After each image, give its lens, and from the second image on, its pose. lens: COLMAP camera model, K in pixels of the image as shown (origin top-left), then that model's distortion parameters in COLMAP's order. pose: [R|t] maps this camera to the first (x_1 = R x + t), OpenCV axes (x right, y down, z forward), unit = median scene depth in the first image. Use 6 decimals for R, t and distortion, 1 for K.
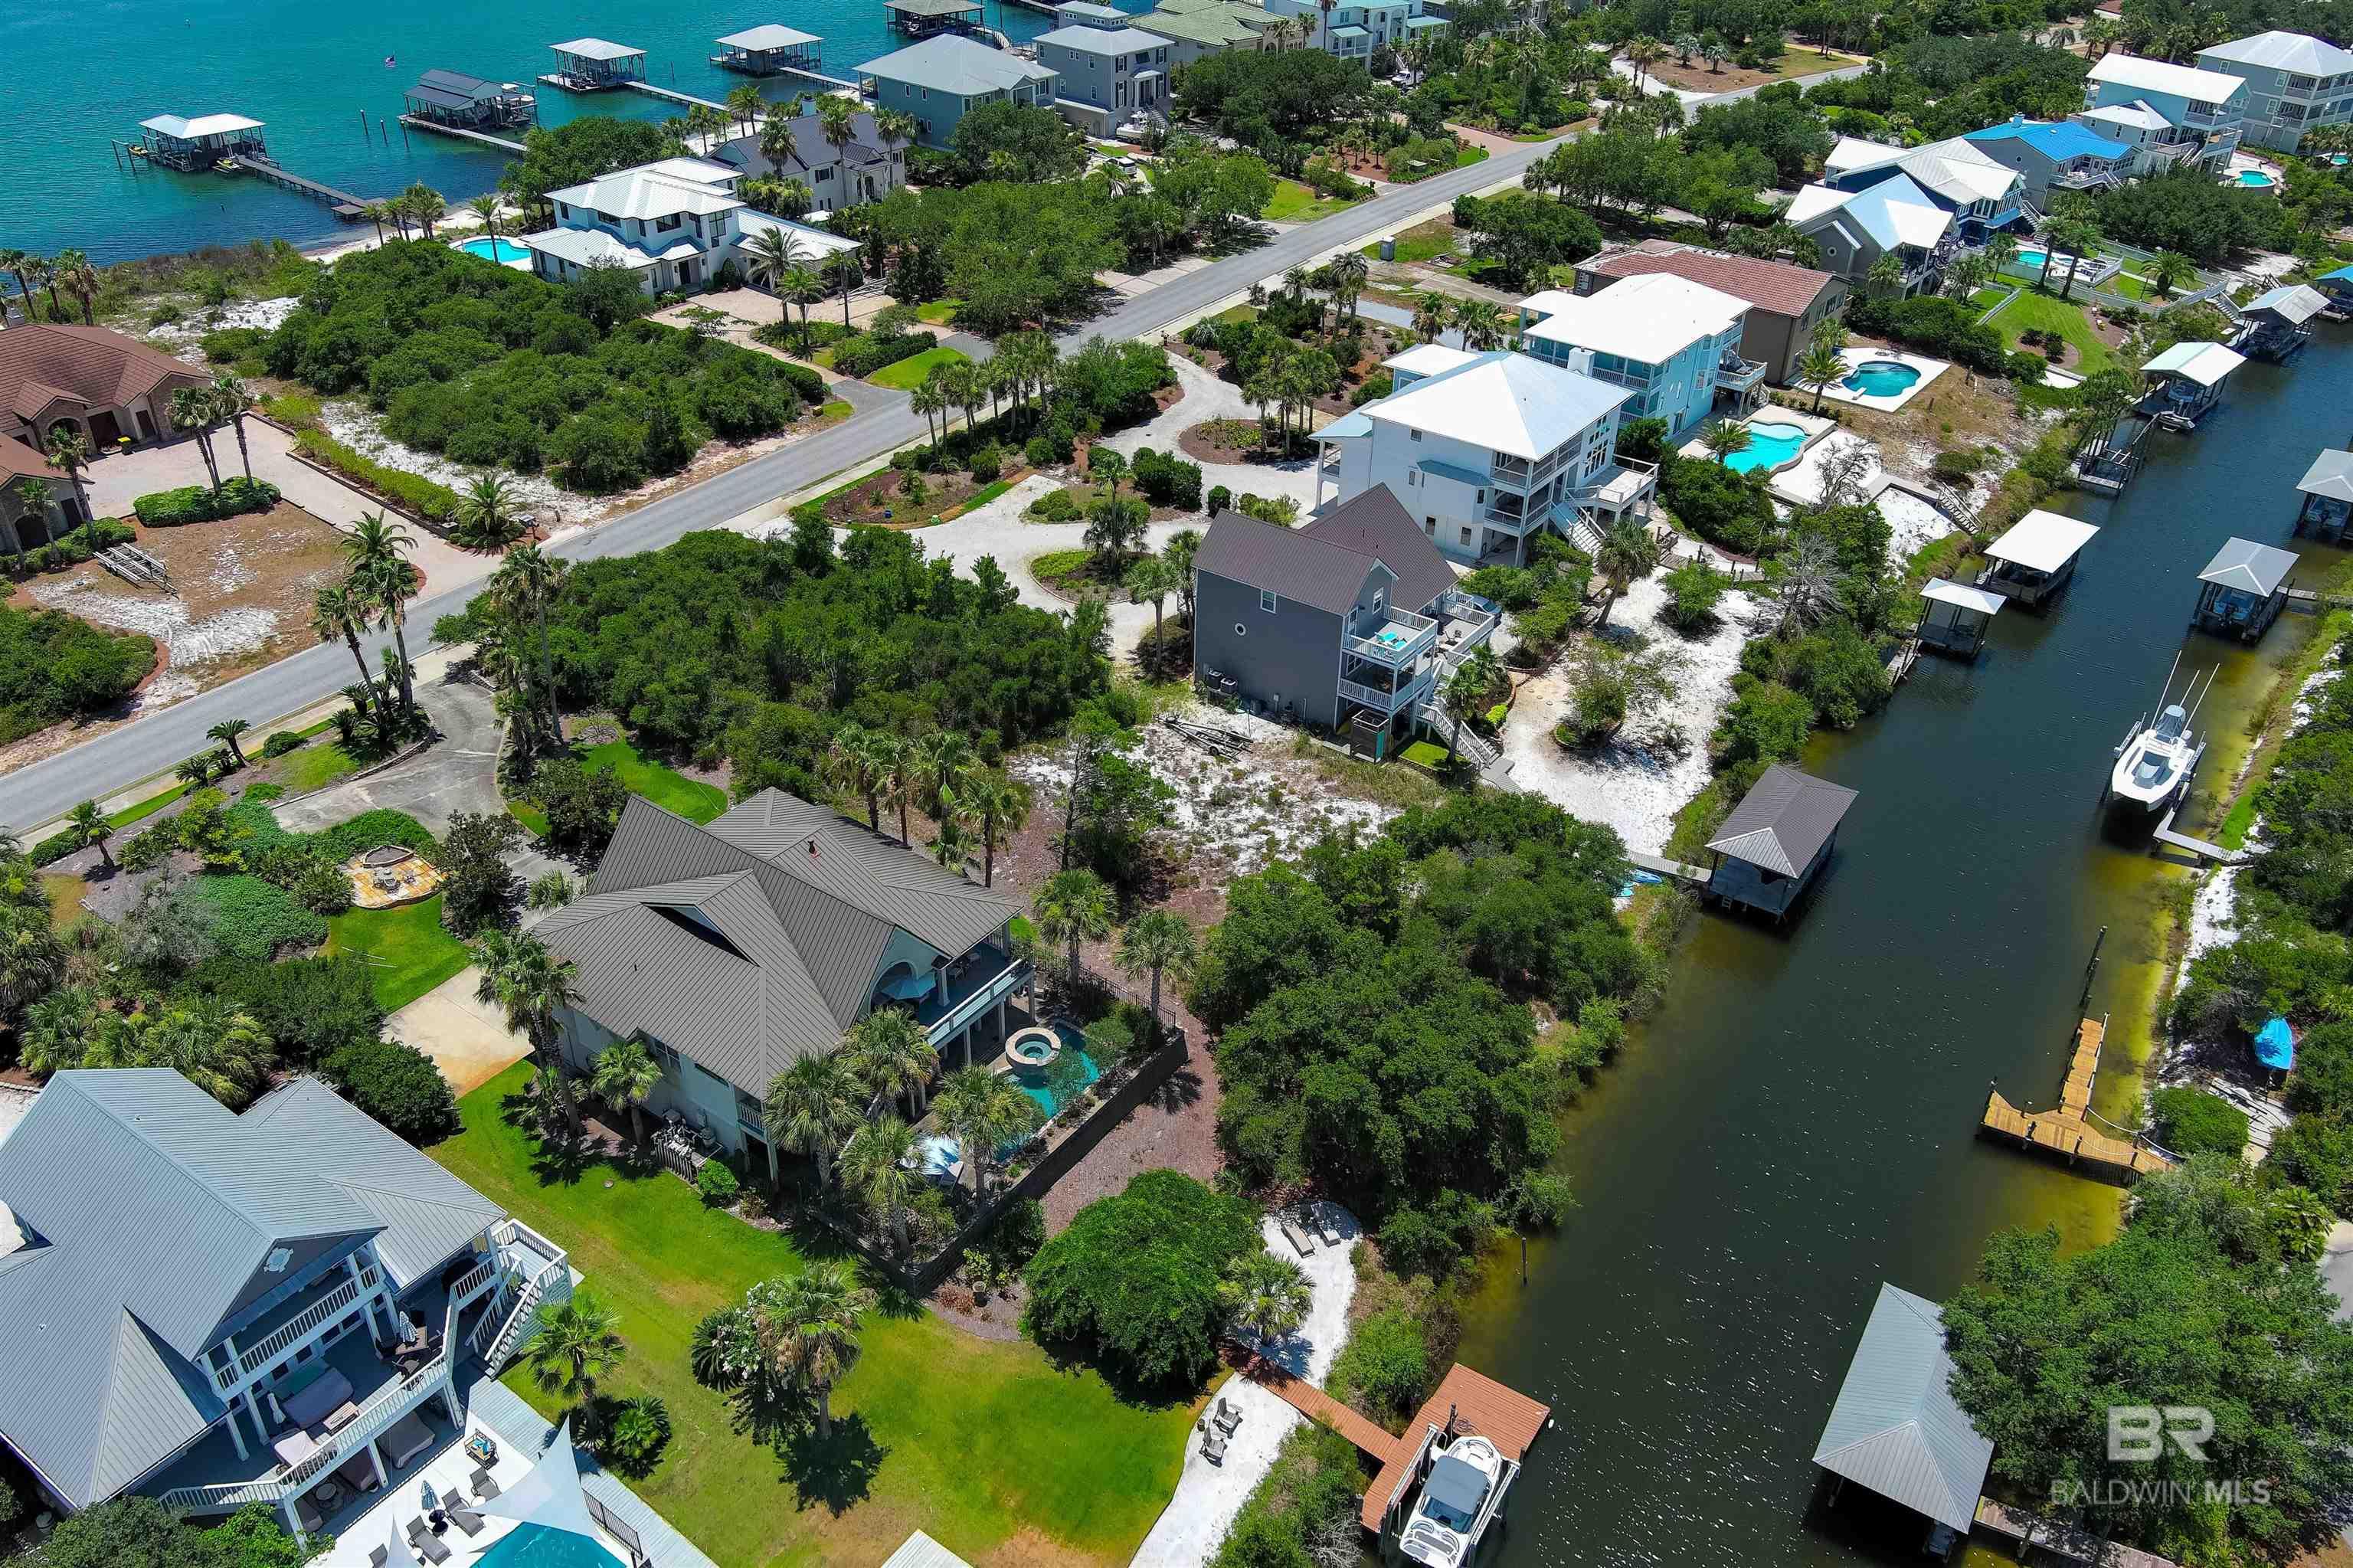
lens RADIAL K [[1805.3, 0, 1171.2], [0, 1805.3, 781.8], [0, 0, 1]] dist [0.026350, -0.034804]
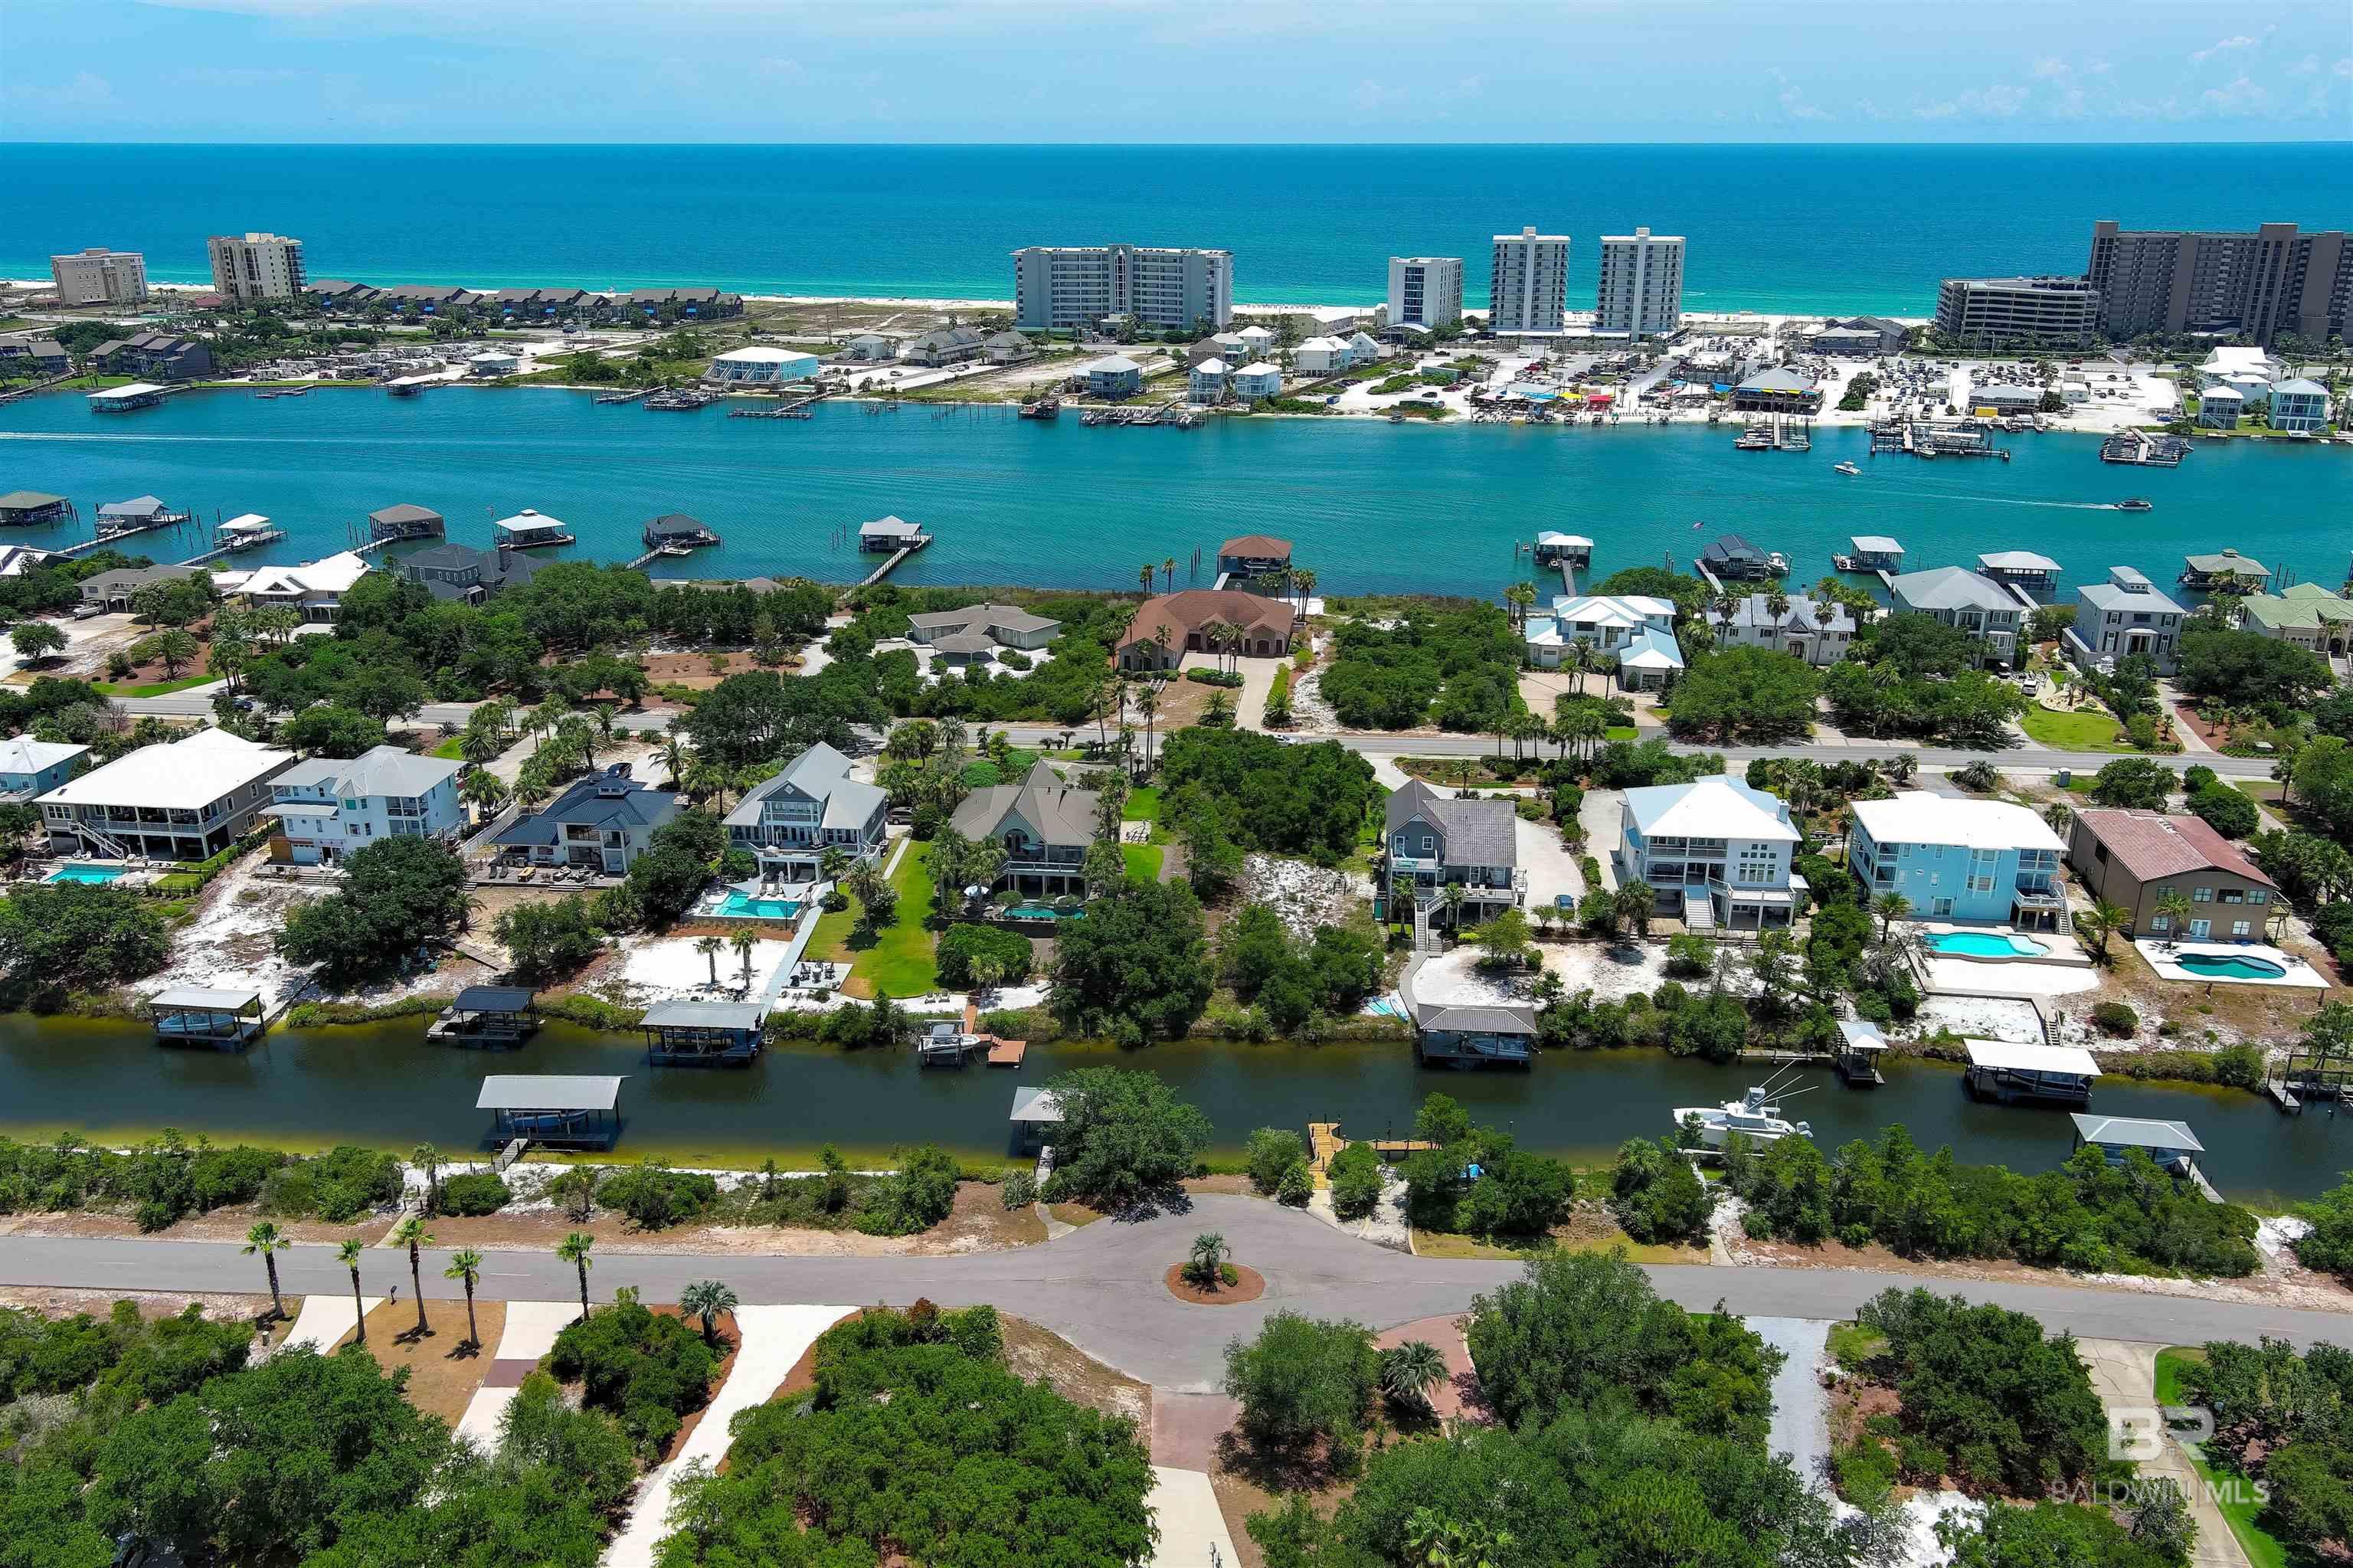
lens RADIAL K [[1805.3, 0, 1171.2], [0, 1805.3, 781.8], [0, 0, 1]] dist [0.026350, -0.034804]
pose [[0.505484, 0.271786, -0.818913, 1.064649], [-0.459473, 0.888122, 0.011141, -0.043774], [0.730322, 0.370637, 0.573810, -0.161145]]
